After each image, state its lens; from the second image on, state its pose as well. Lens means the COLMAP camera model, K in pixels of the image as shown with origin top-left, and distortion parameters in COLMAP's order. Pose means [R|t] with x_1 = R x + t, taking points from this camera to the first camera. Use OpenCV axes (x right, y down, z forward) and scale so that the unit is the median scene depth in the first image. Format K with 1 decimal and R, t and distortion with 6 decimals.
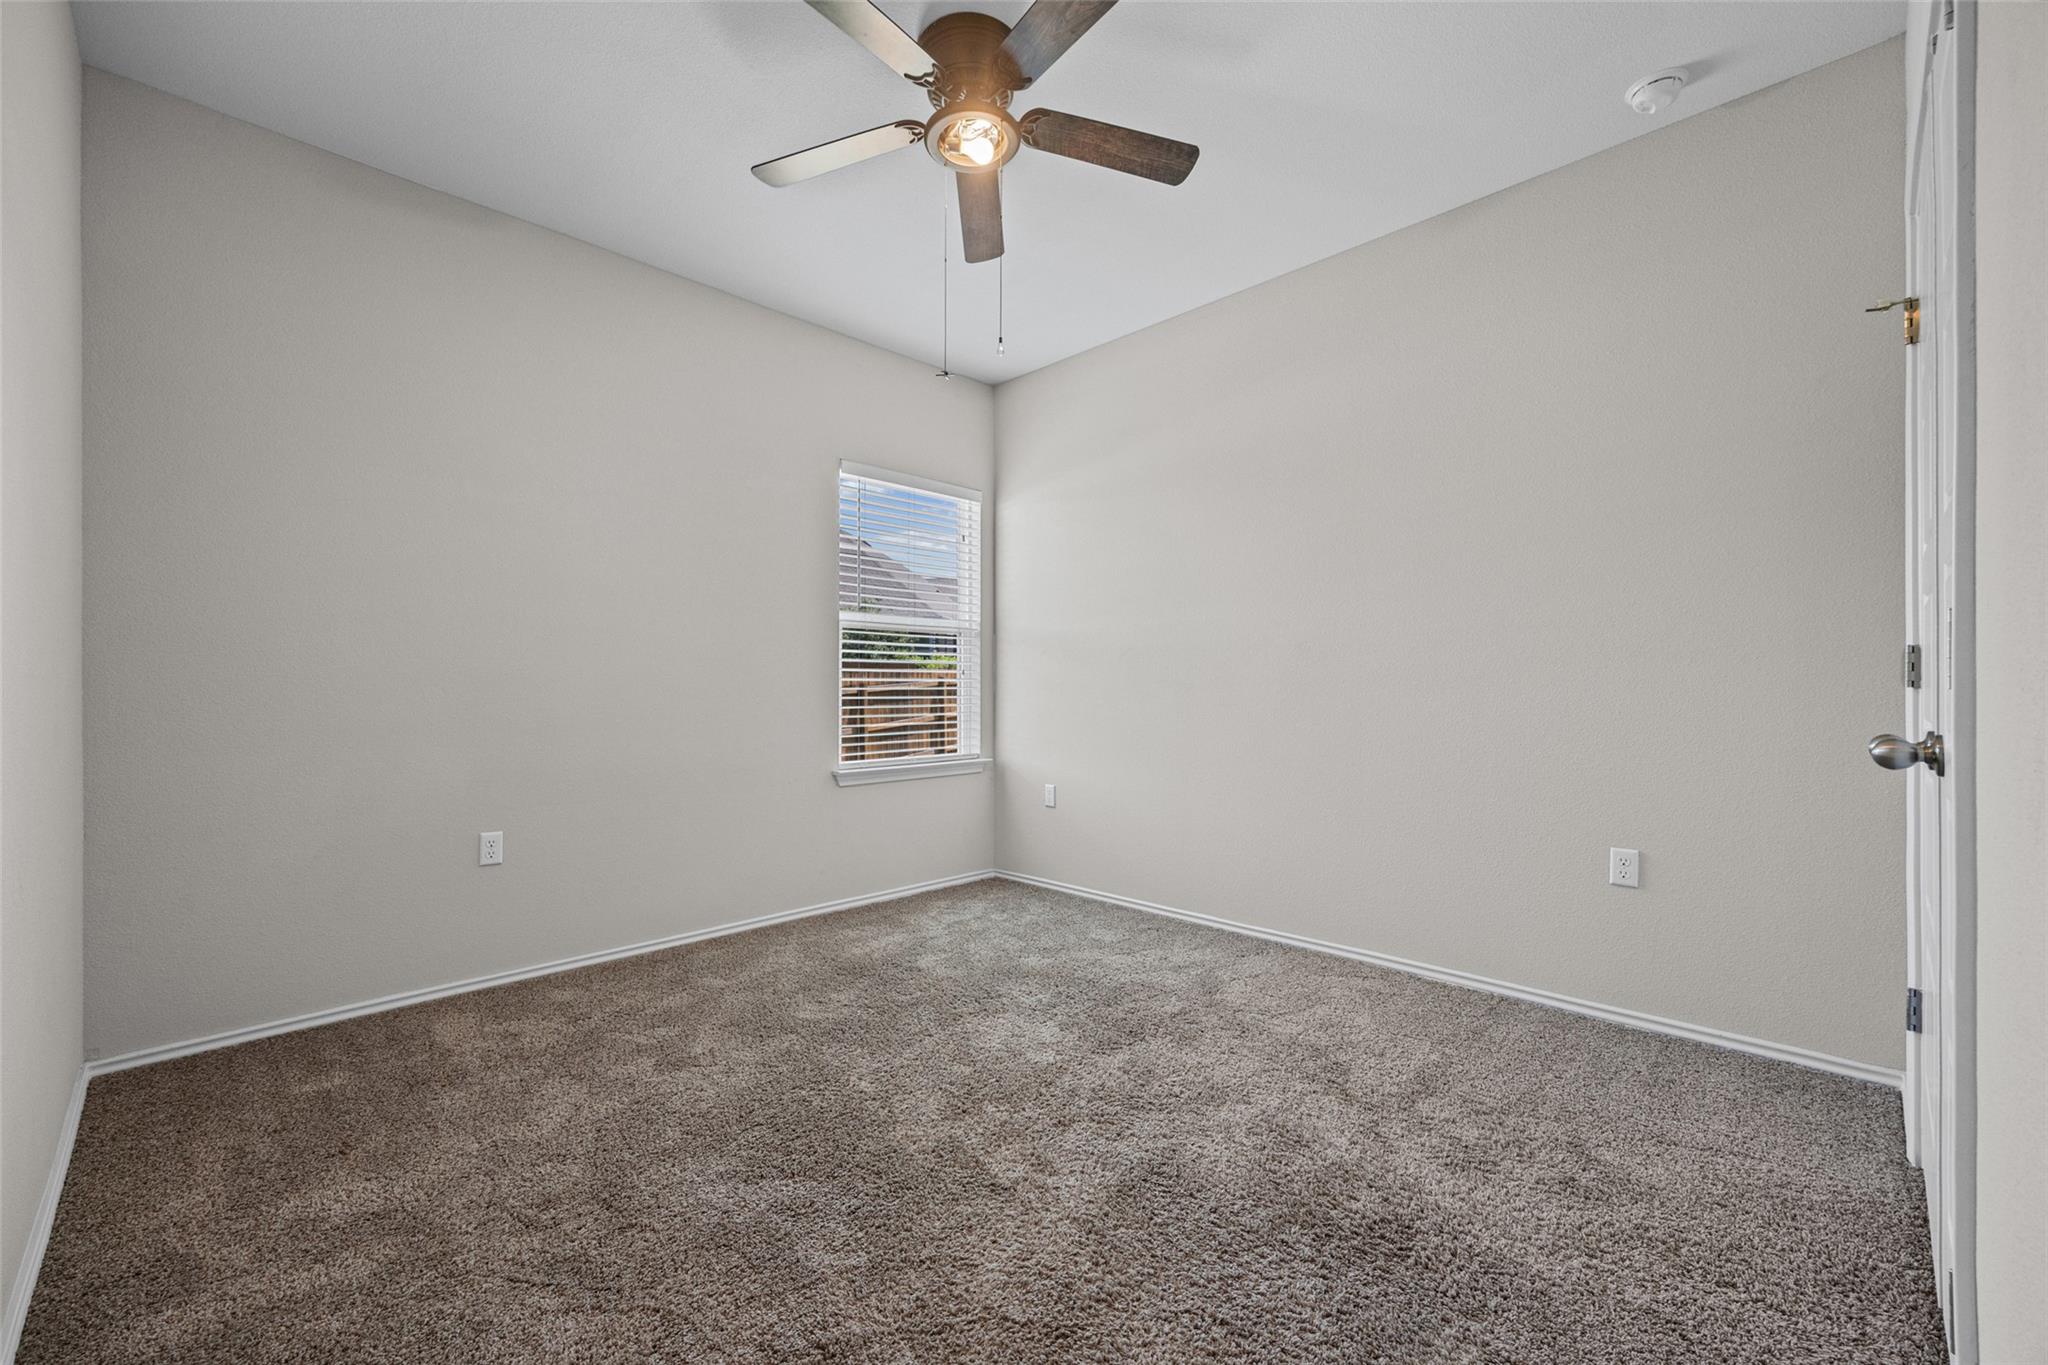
lens RADIAL K [[810.4, 0, 1031.7], [0, 810.4, 685.8], [0, 0, 1]] dist [0.000044, 0.000172]
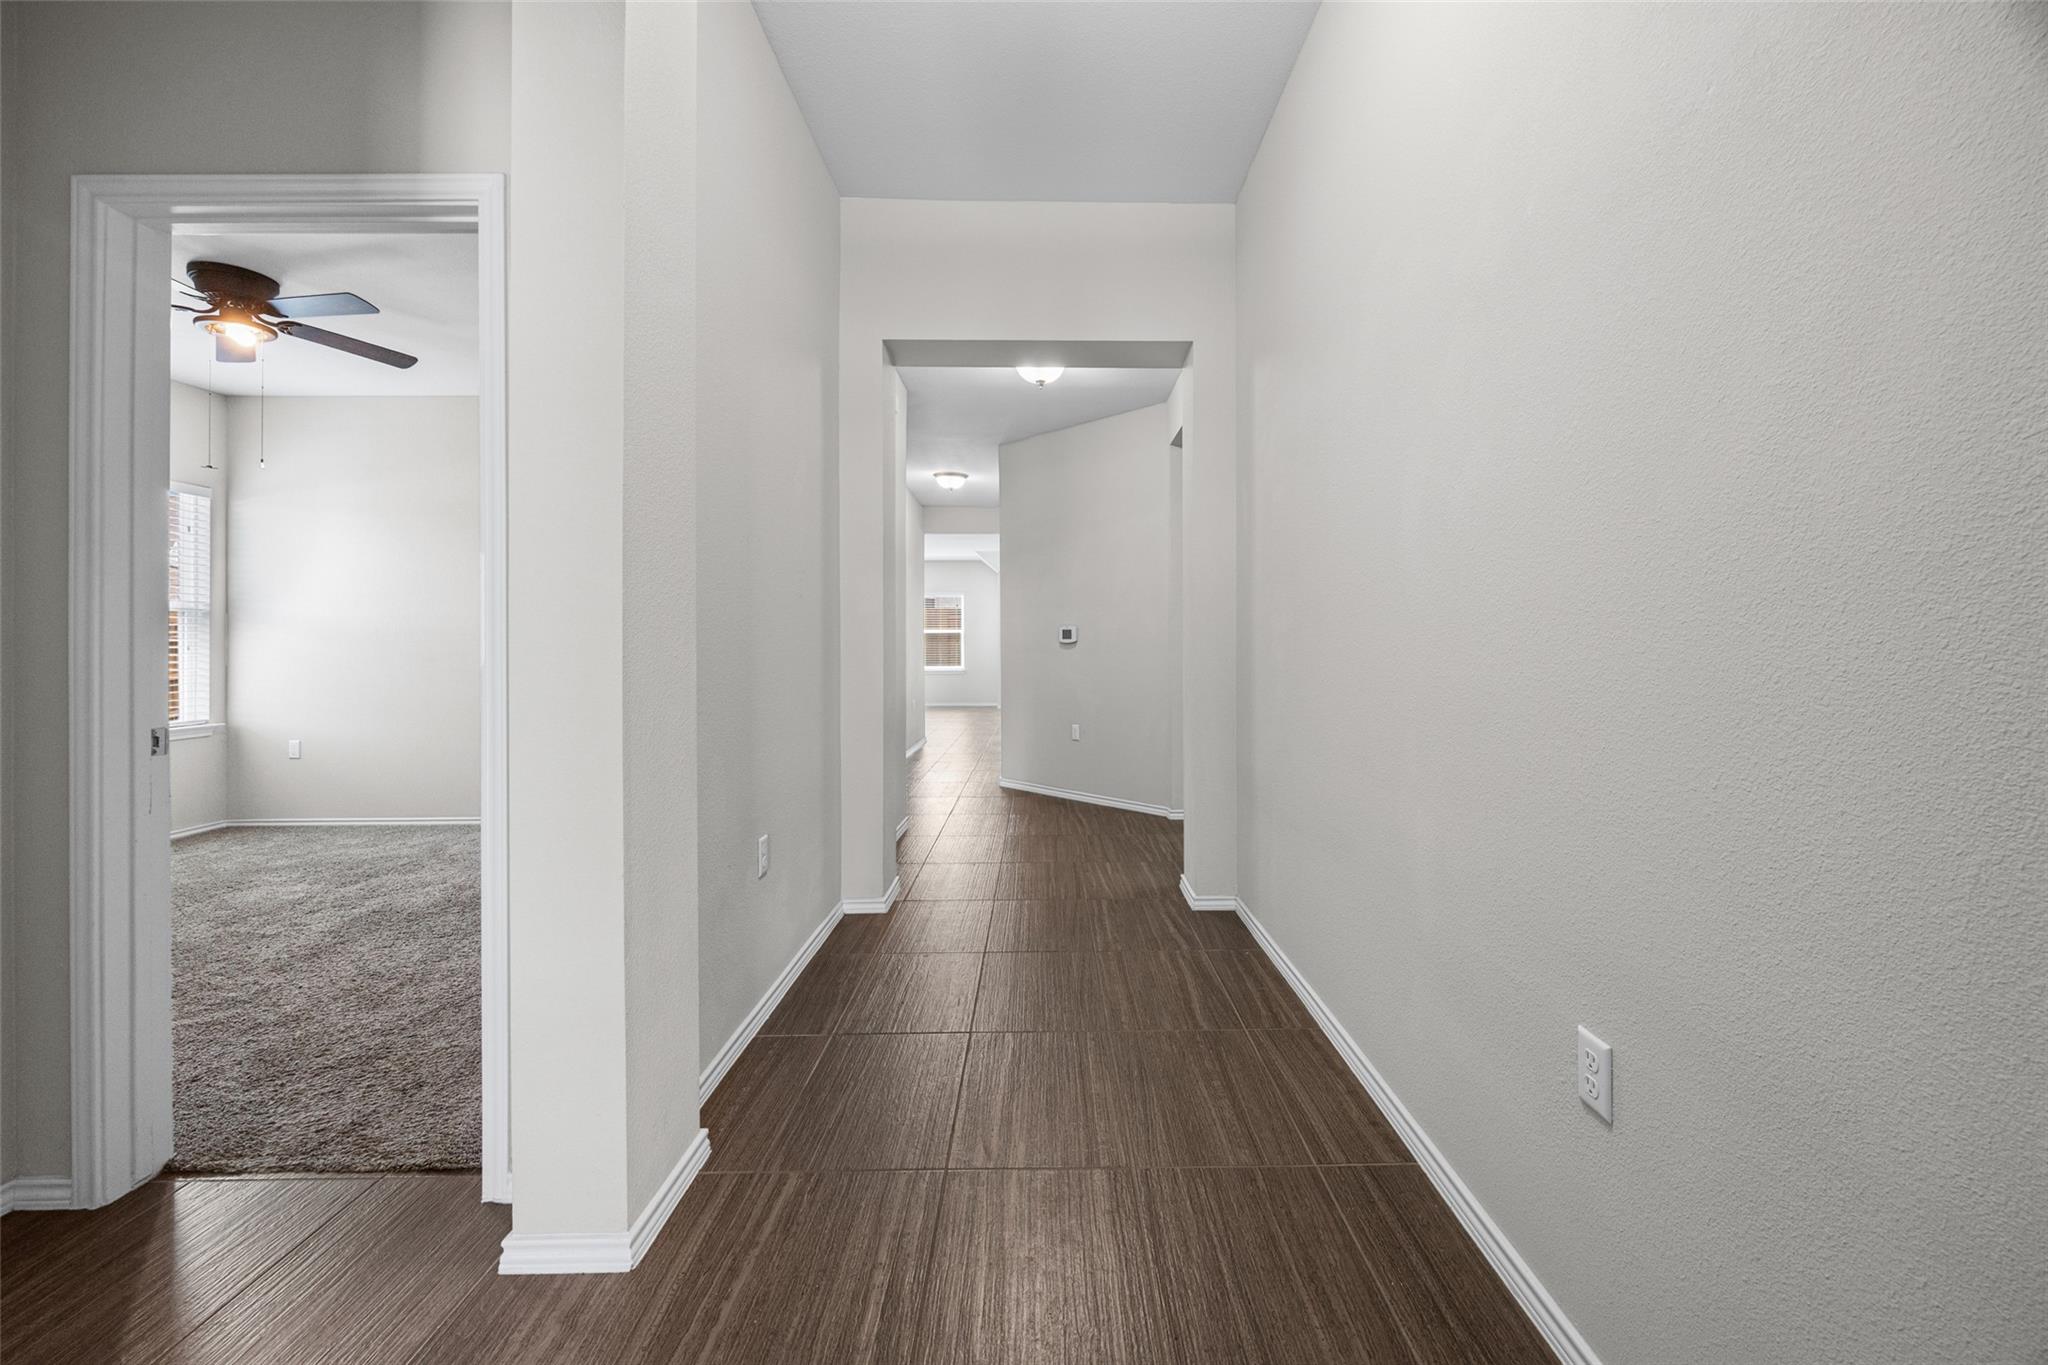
lens RADIAL K [[797.9, 0, 1053.4], [0, 797.9, 634.5], [0, 0, 1]] dist [-0.000605, -0.000049]
pose [[0.699554, 0.001116, 0.714579, -0.043615], [0.001034, 0.999996, -0.002573, -0.039959], [-0.714579, 0.002539, 0.699550, -0.796691]]
